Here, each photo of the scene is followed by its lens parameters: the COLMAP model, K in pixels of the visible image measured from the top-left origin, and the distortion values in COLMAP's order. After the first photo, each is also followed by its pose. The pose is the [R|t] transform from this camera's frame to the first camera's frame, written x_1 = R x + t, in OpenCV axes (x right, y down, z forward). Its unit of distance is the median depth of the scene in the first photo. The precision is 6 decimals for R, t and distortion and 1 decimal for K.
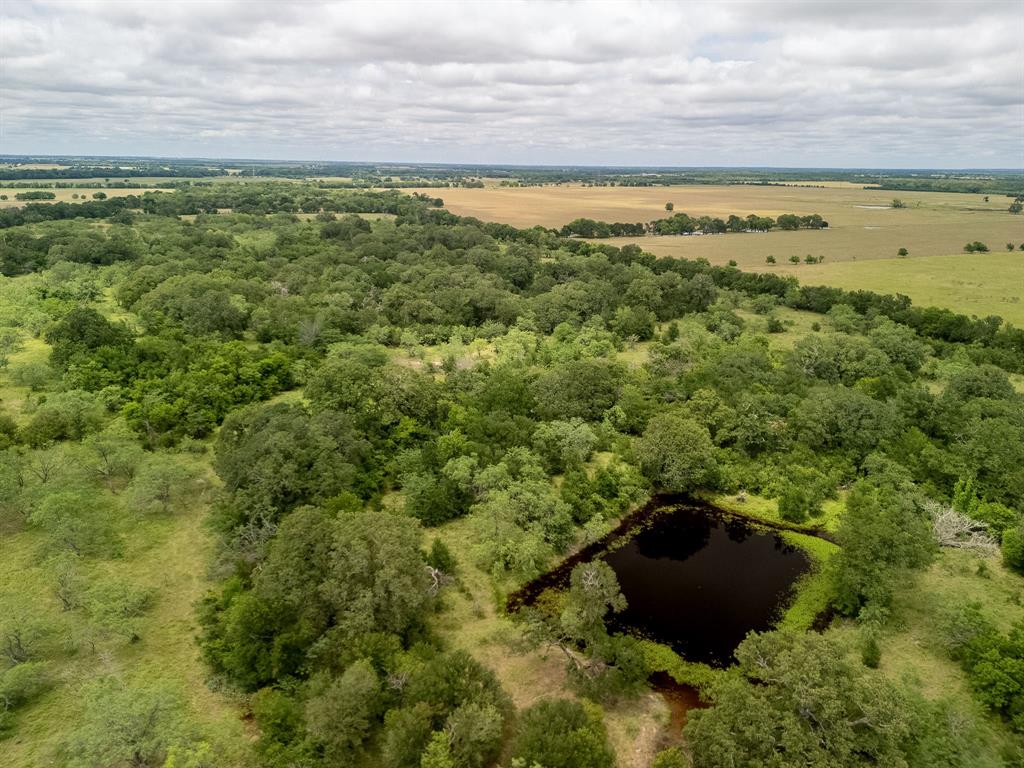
lens RADIAL K [[745.2, 0, 512.0], [0, 745.2, 384.0], [0, 0, 1]] dist [0.076985, -0.073624]
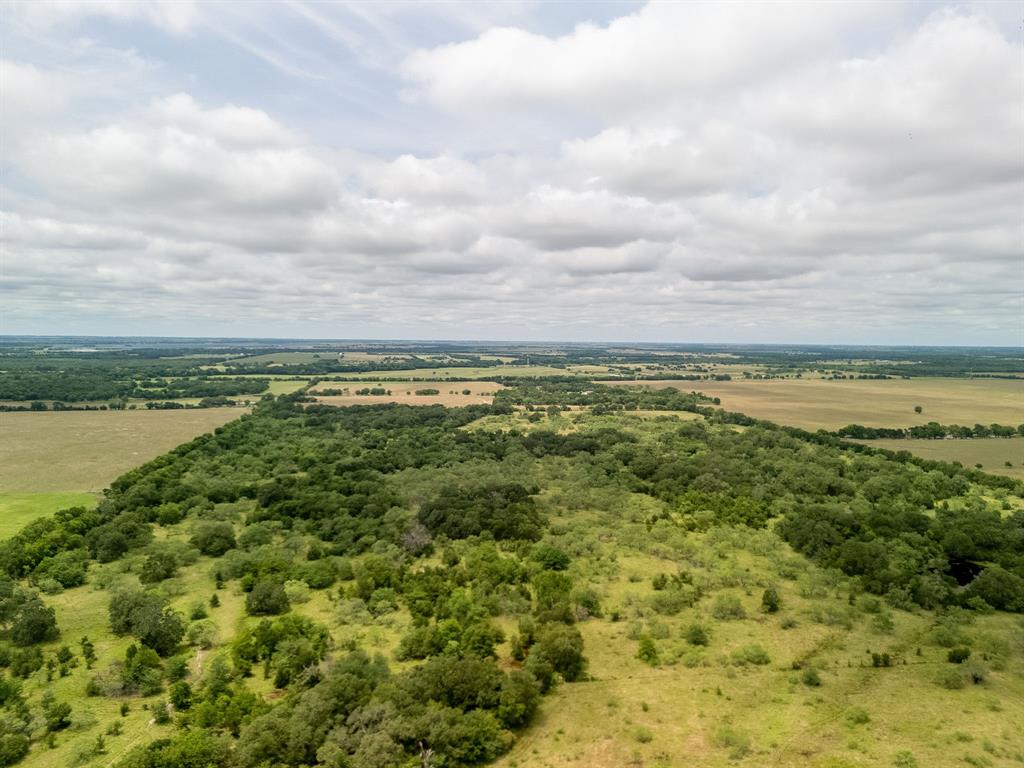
lens RADIAL K [[745.2, 0, 512.0], [0, 745.2, 384.0], [0, 0, 1]] dist [0.076985, -0.073624]
pose [[0.962814, 0.015321, -0.269732, -0.242534], [-0.075342, 0.974009, -0.213611, 0.091477], [0.259448, 0.225989, 0.938944, -0.859071]]
